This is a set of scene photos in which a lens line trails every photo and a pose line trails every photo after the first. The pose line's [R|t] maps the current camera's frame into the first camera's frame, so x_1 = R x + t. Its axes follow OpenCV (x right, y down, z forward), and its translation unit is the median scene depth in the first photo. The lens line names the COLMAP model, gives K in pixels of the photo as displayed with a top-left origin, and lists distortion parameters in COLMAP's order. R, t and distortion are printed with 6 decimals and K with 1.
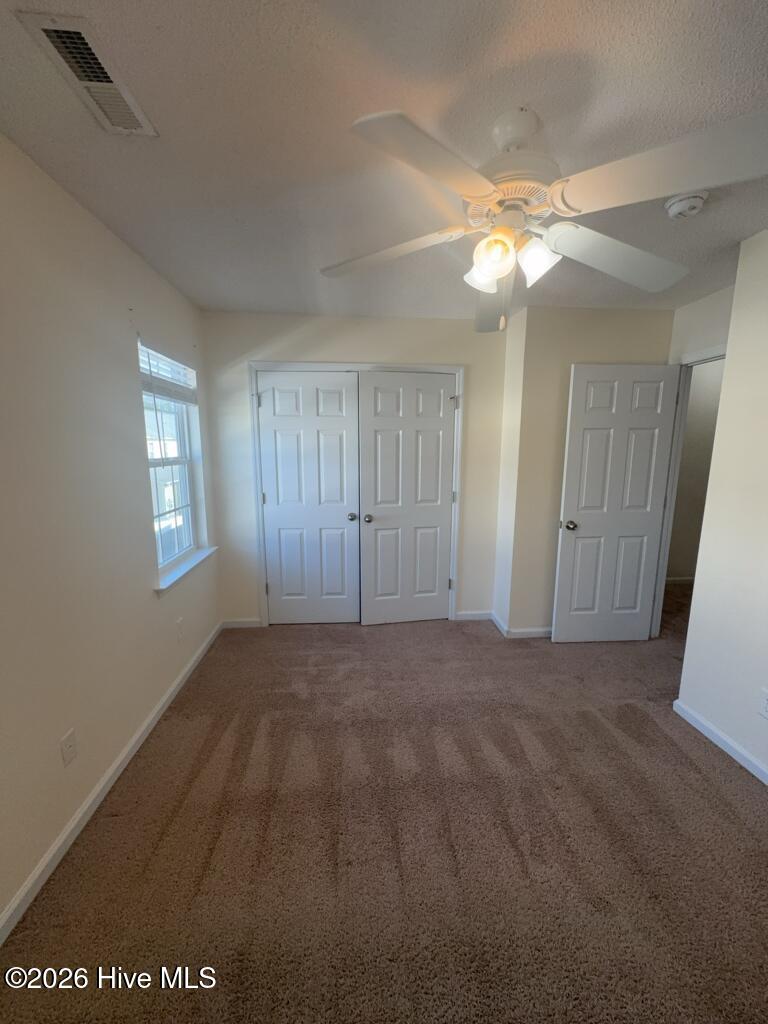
lens RADIAL K [[408.9, 0, 384.1], [0, 408.9, 513.5], [0, 0, 1]] dist [0.002144, 0.000282]
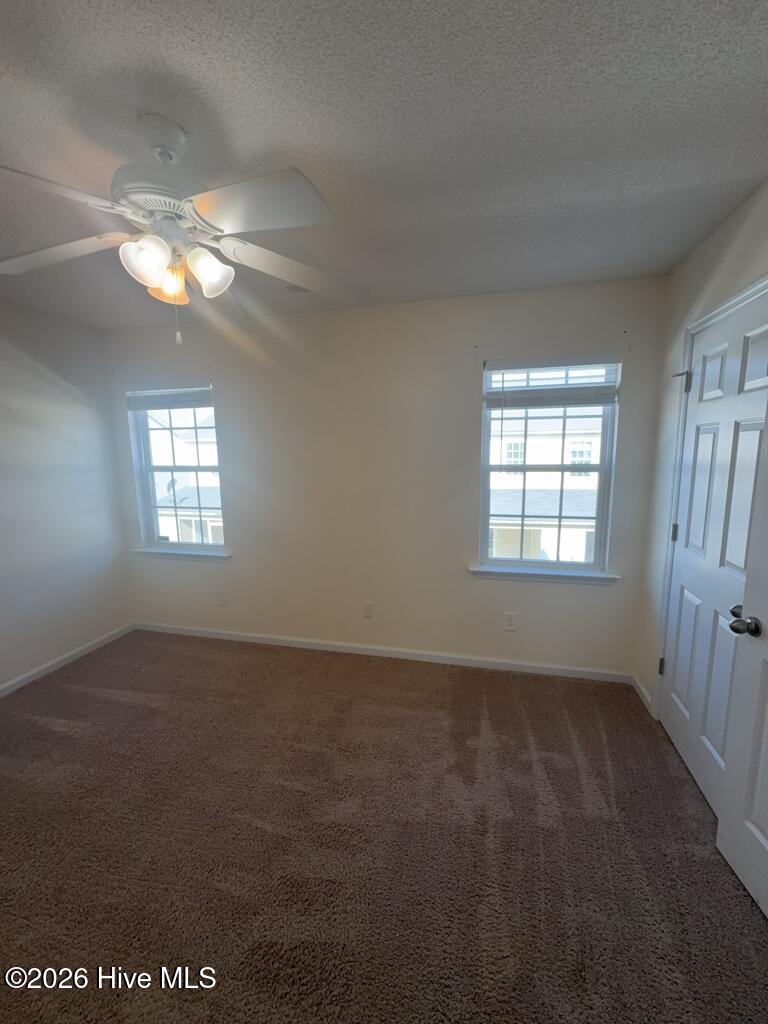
lens RADIAL K [[408.9, 0, 384.1], [0, 408.9, 511.6], [0, 0, 1]] dist [0.002144, 0.000282]
pose [[-0.334644, 0.143293, -0.931386, 0.524211], [-0.143577, 0.969079, 0.200678, -0.150353], [0.931343, 0.200881, -0.303723, 0.869075]]
